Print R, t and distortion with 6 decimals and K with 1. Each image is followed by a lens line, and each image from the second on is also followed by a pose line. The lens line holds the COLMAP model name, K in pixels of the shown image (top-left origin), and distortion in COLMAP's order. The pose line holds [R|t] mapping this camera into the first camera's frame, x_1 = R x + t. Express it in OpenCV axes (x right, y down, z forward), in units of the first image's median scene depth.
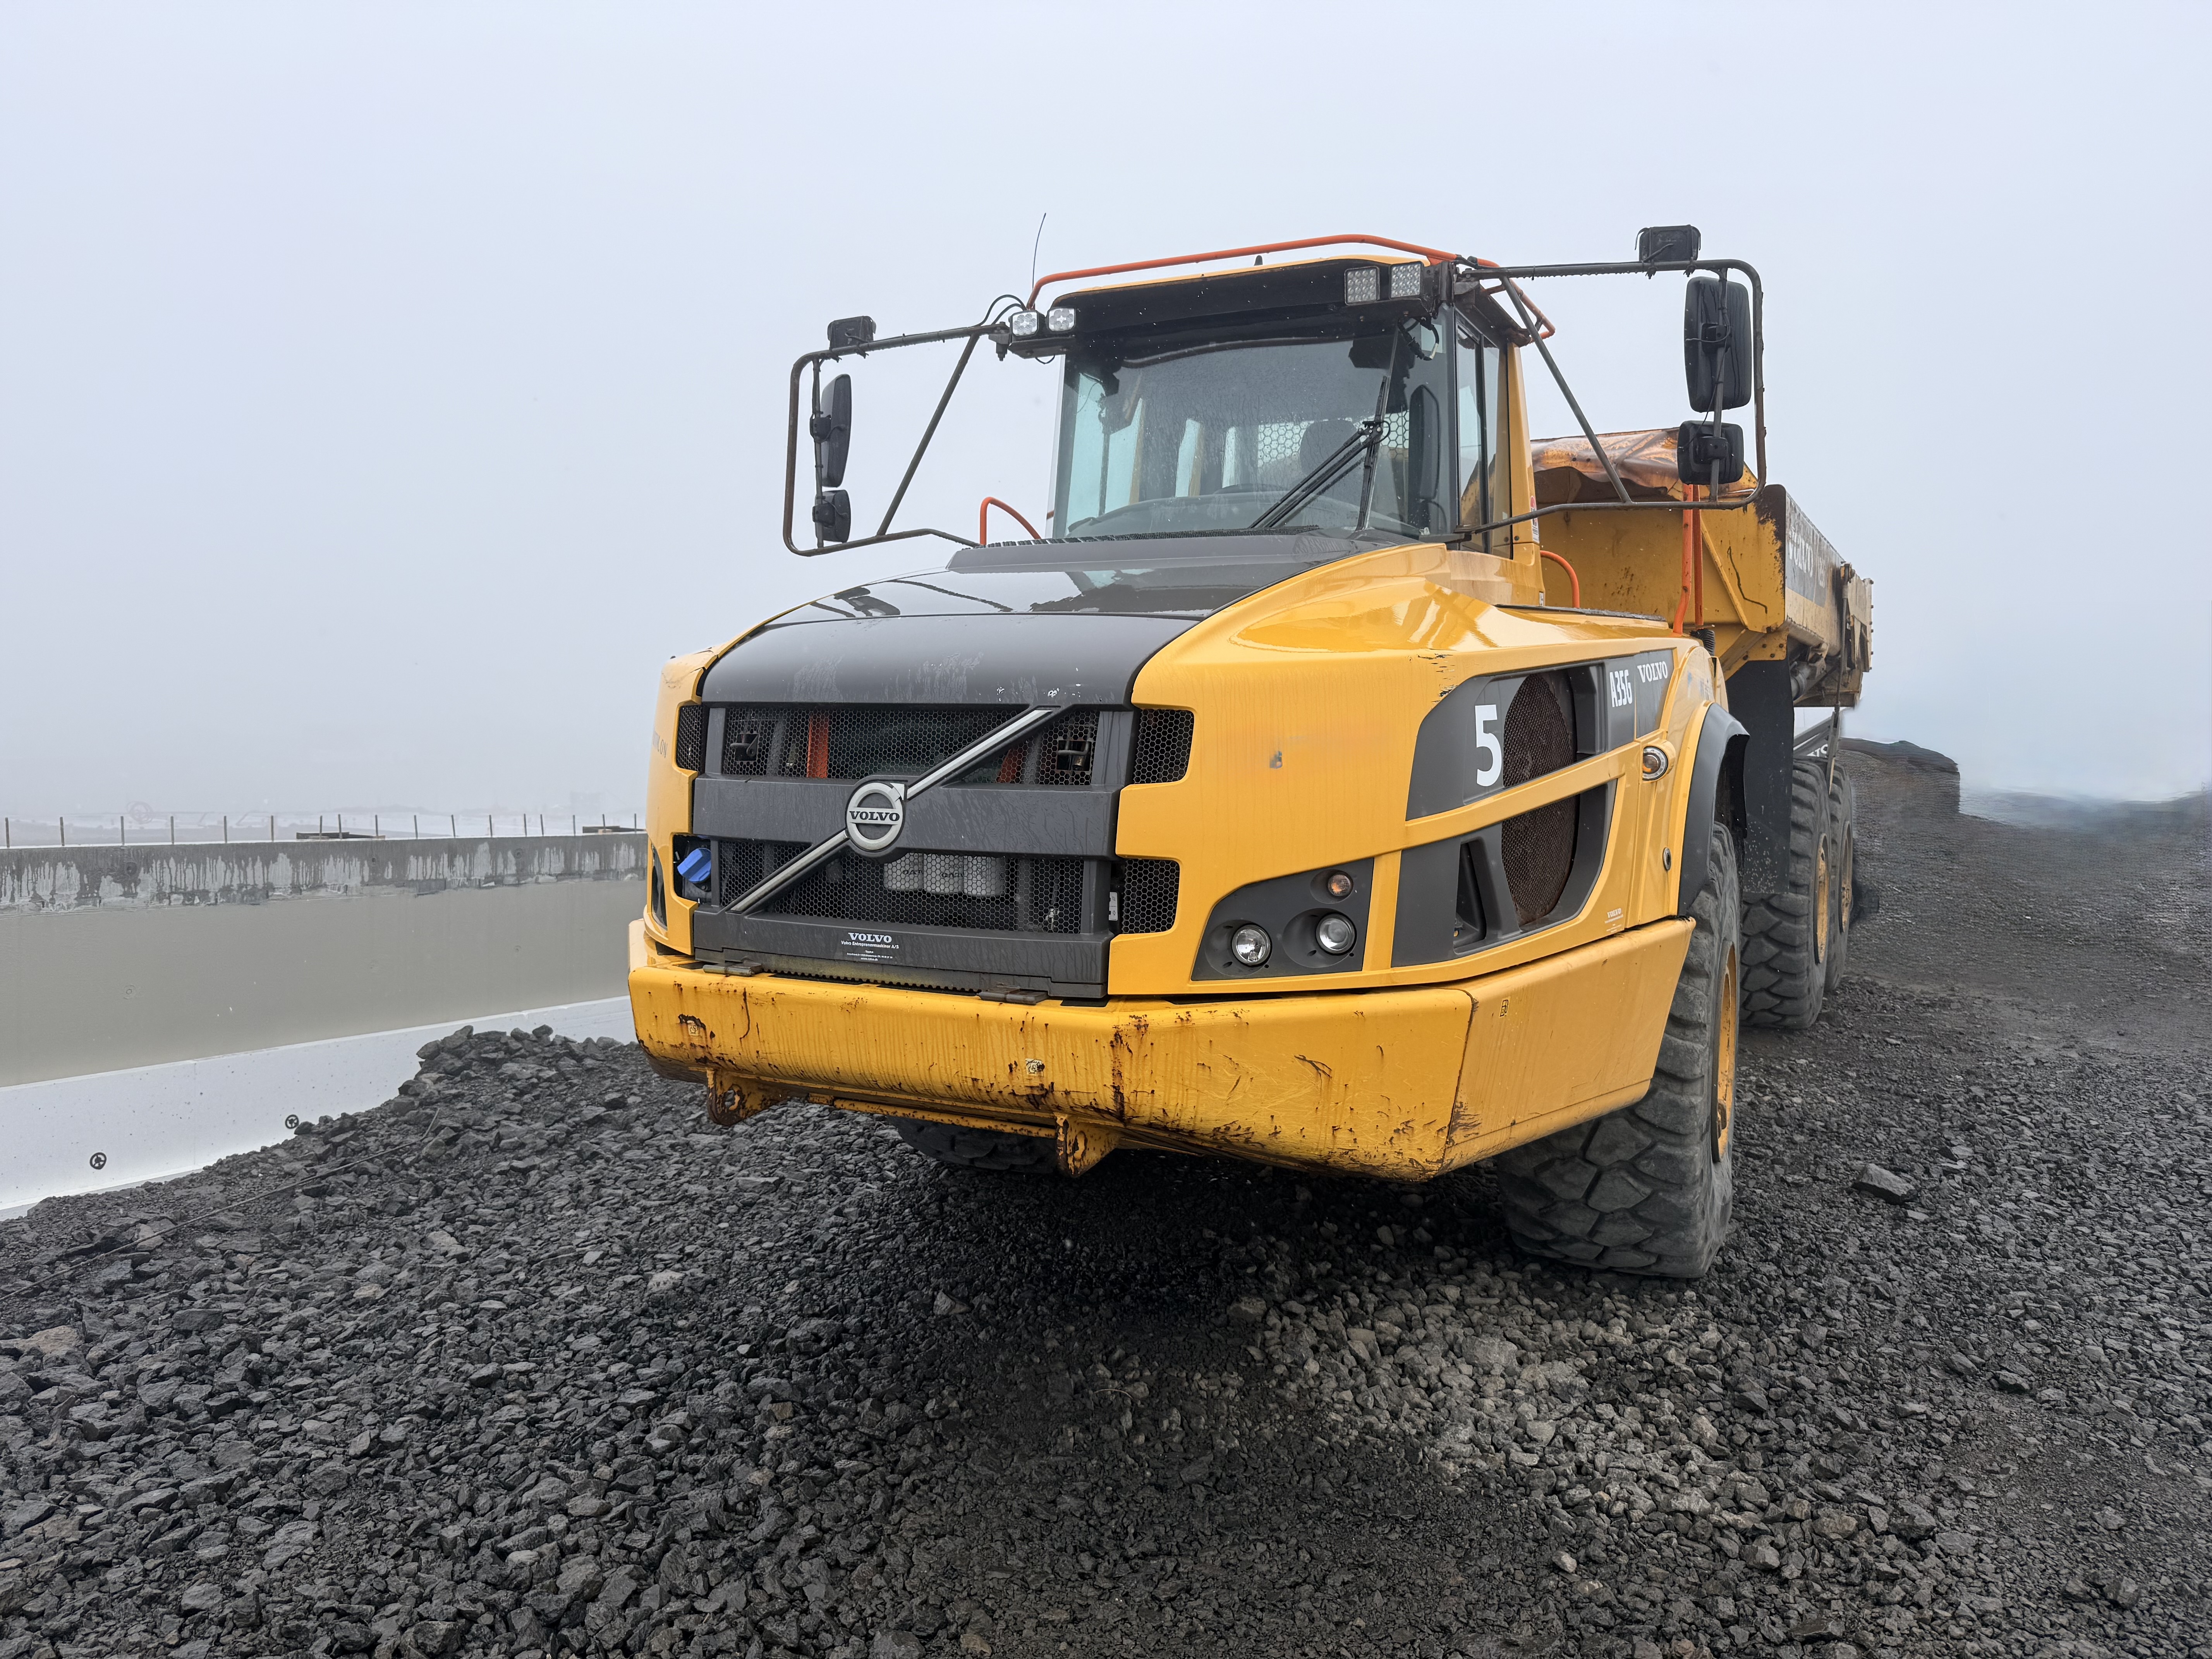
lens RADIAL K [[1569.8, 0, 1109.2], [0, 1569.8, 819.8], [0, 0, 1]] dist [0.022162, -0.039315]
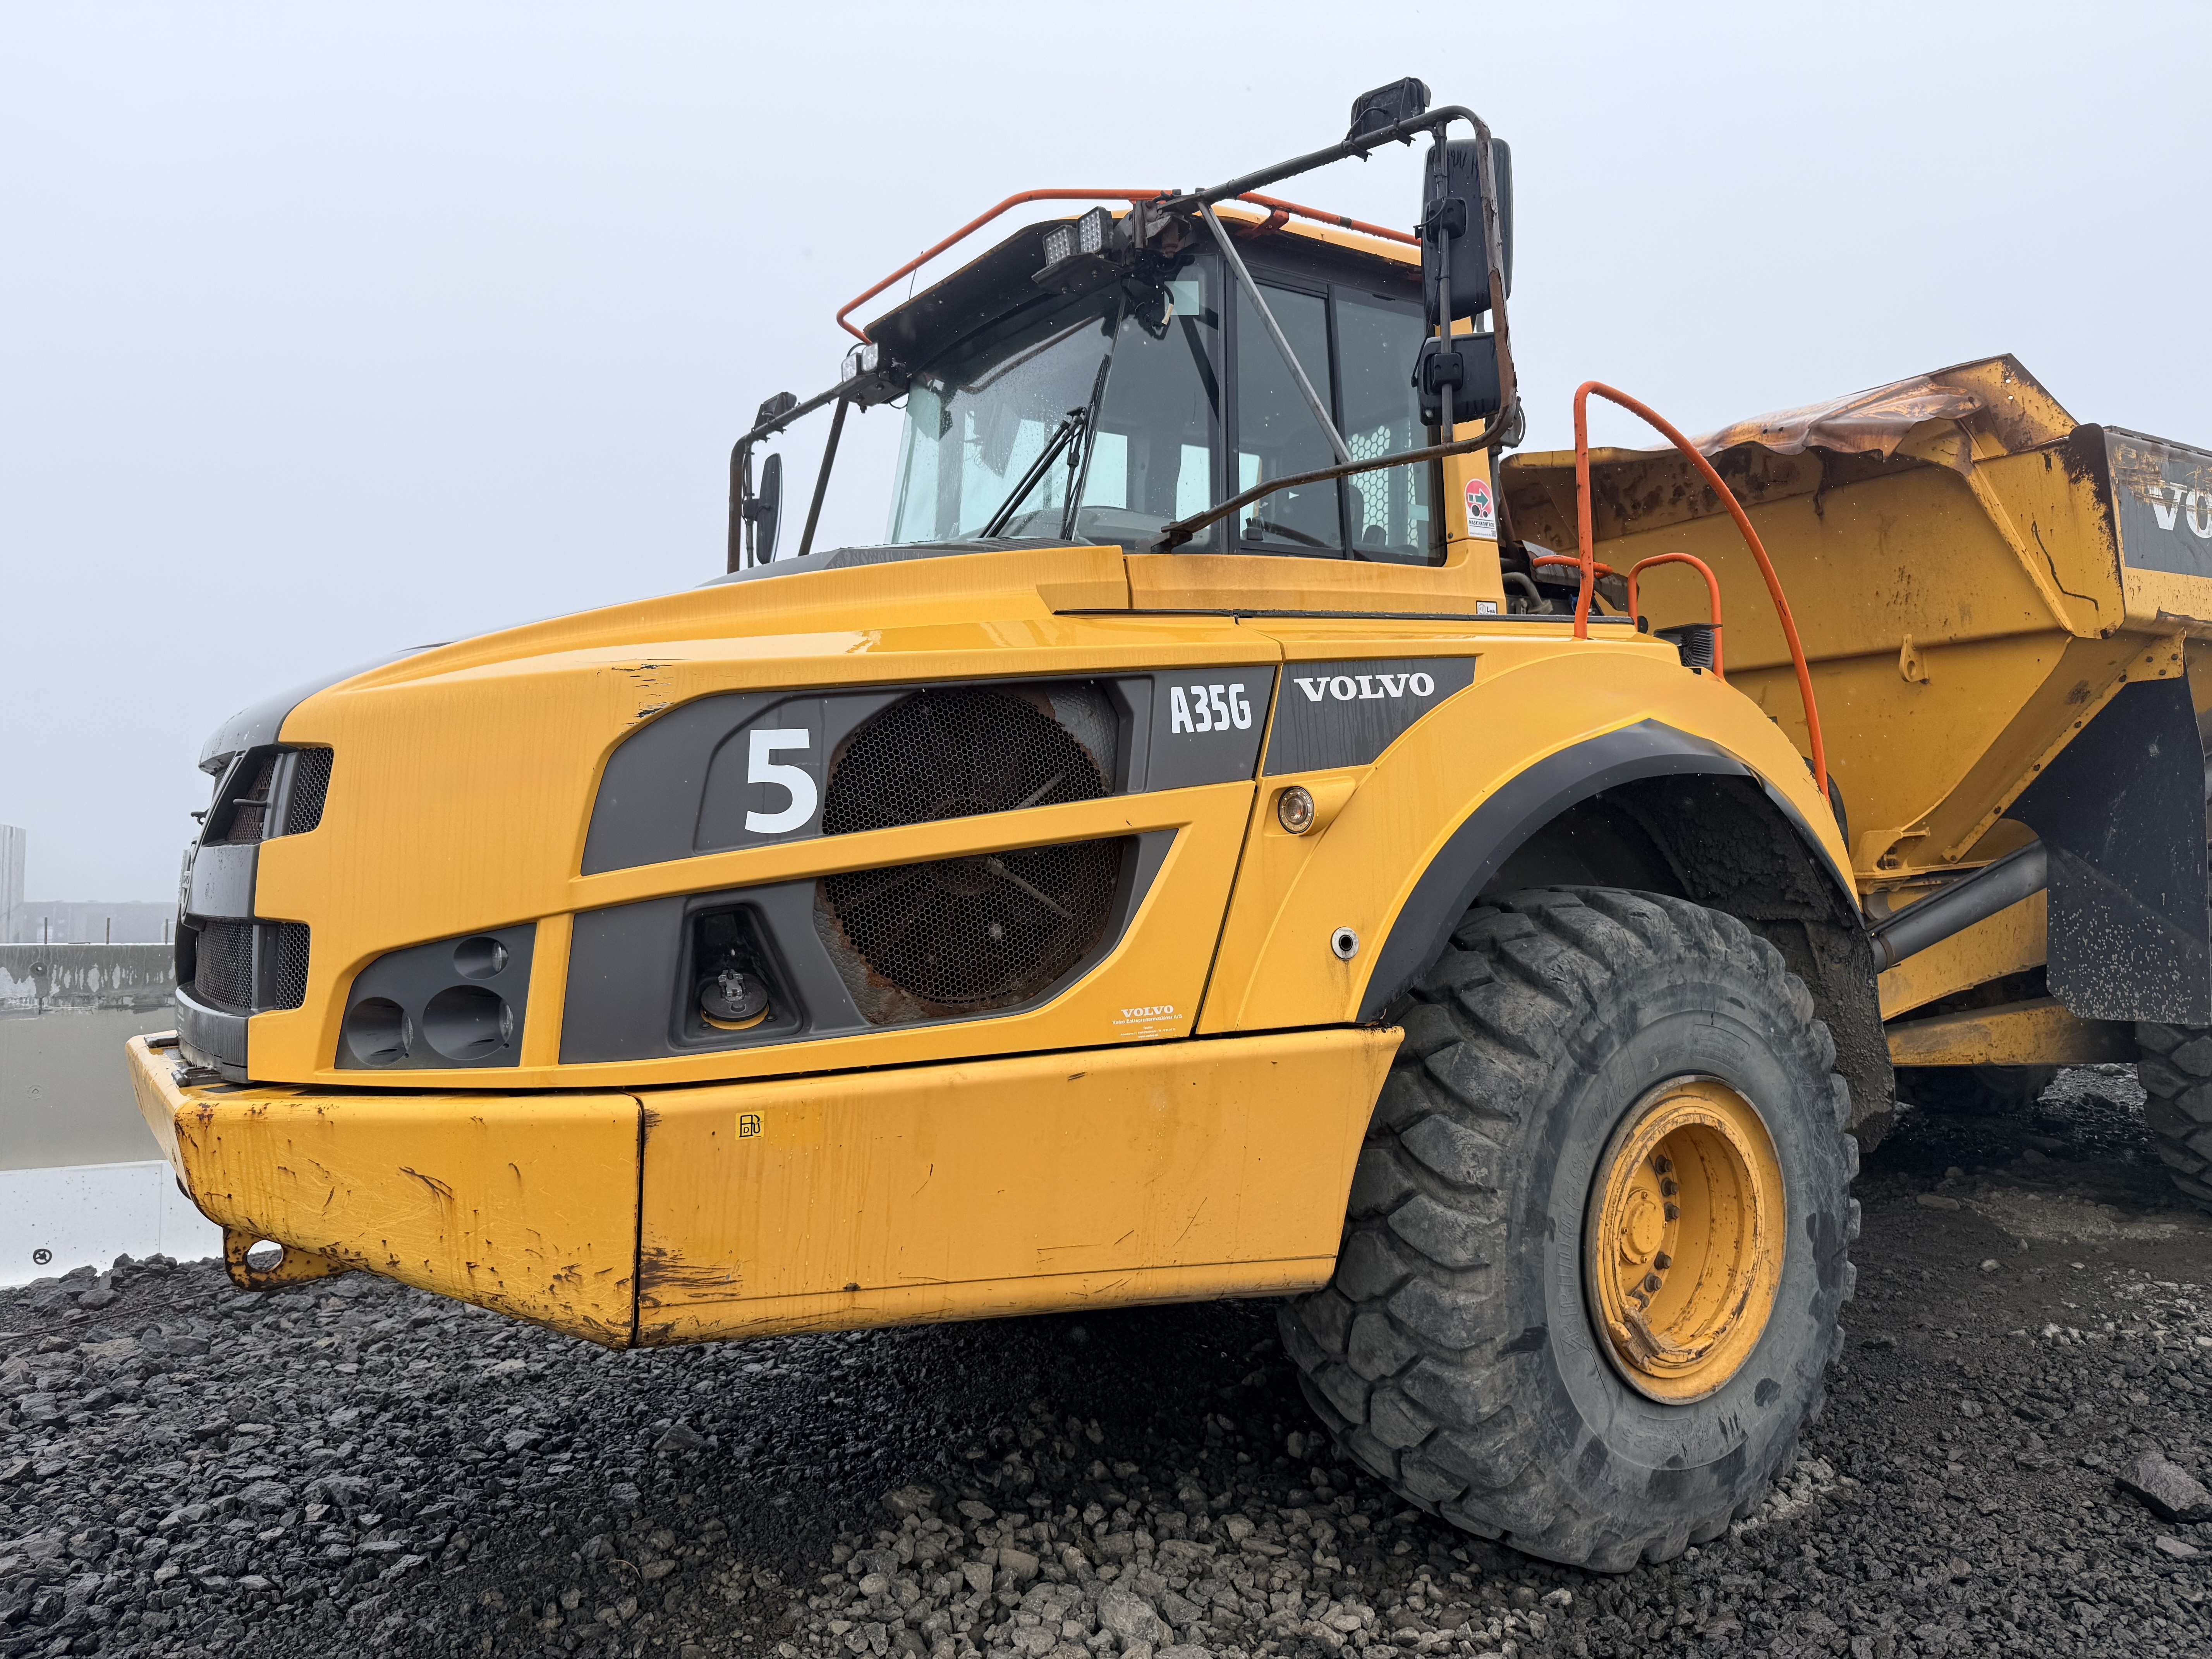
lens RADIAL K [[1569.8, 0, 1107.0], [0, 1569.8, 823.9], [0, 0, 1]] dist [0.022162, -0.039315]
pose [[0.879128, -0.033857, -0.475382, 0.787966], [-0.002358, 0.997152, -0.075378, 0.032866], [0.476580, 0.067388, 0.876545, 0.430652]]
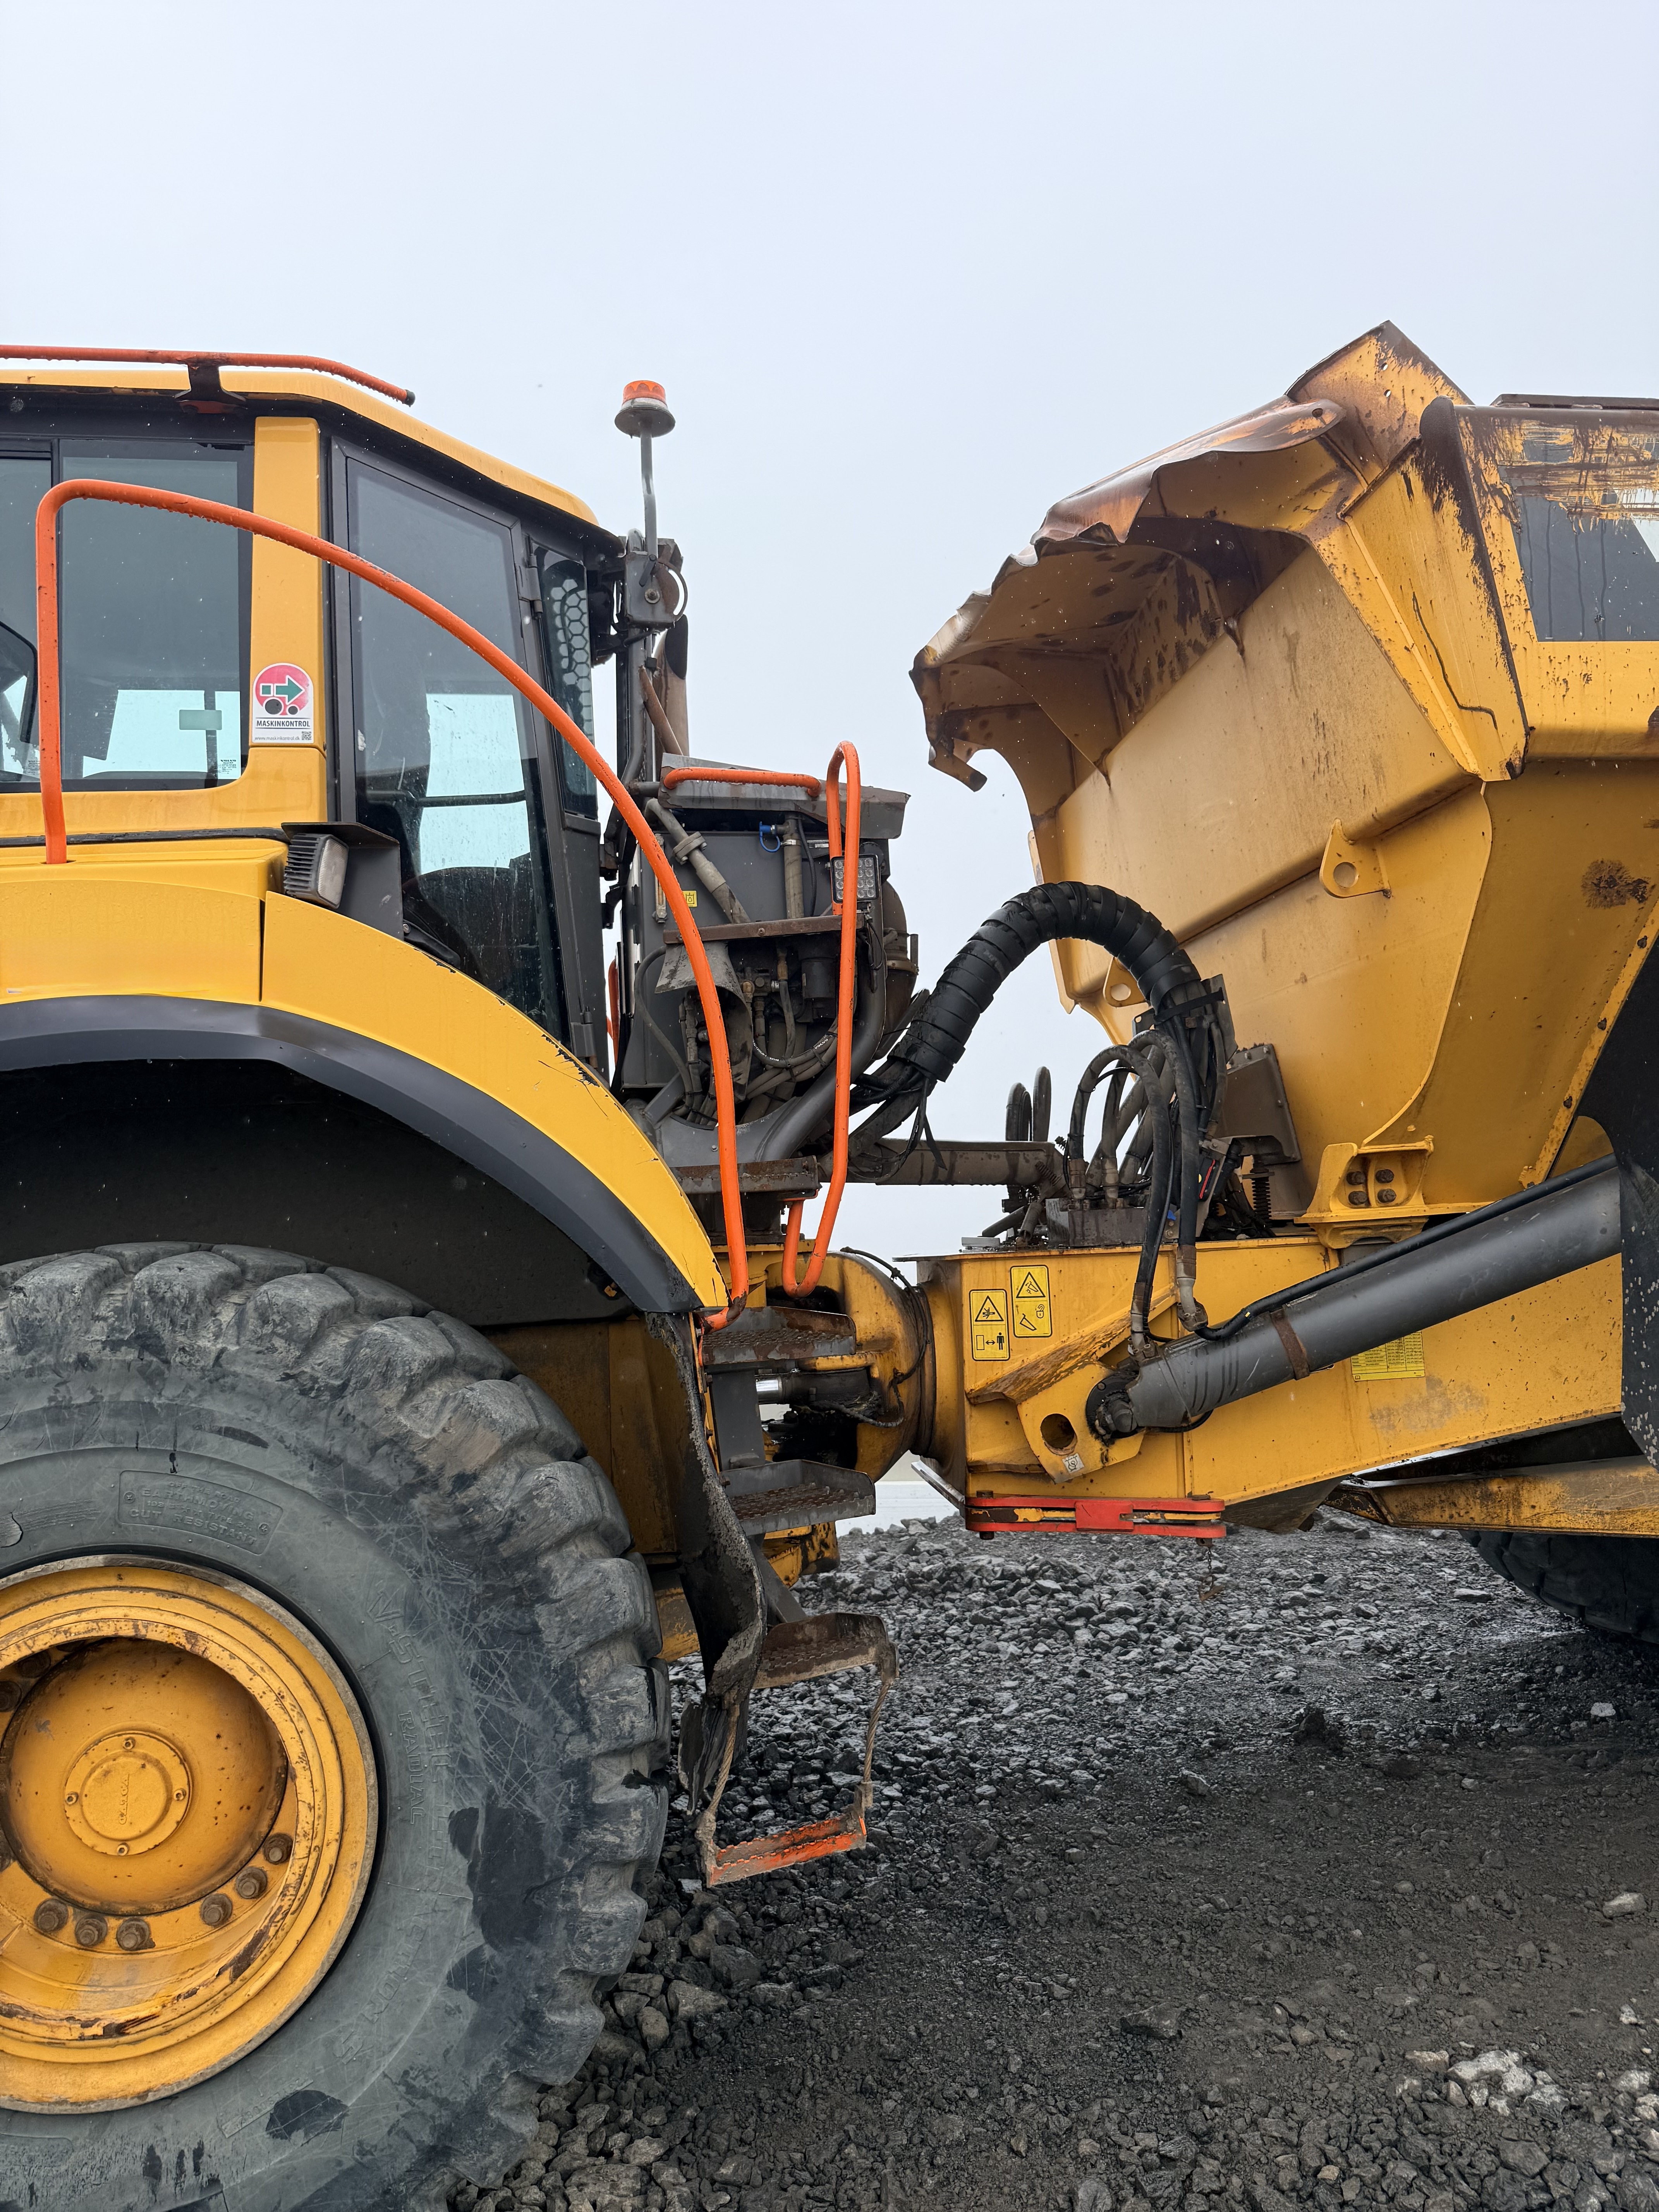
lens RADIAL K [[1569.8, 0, 823.7], [0, 1569.8, 1100.1], [0, 0, 1]] dist [0.022162, -0.039315]
pose [[0.593542, -0.091271, -0.799611, 1.345333], [-0.010141, 0.992621, -0.120830, 0.010250], [0.804739, 0.079827, 0.588236, 1.431511]]
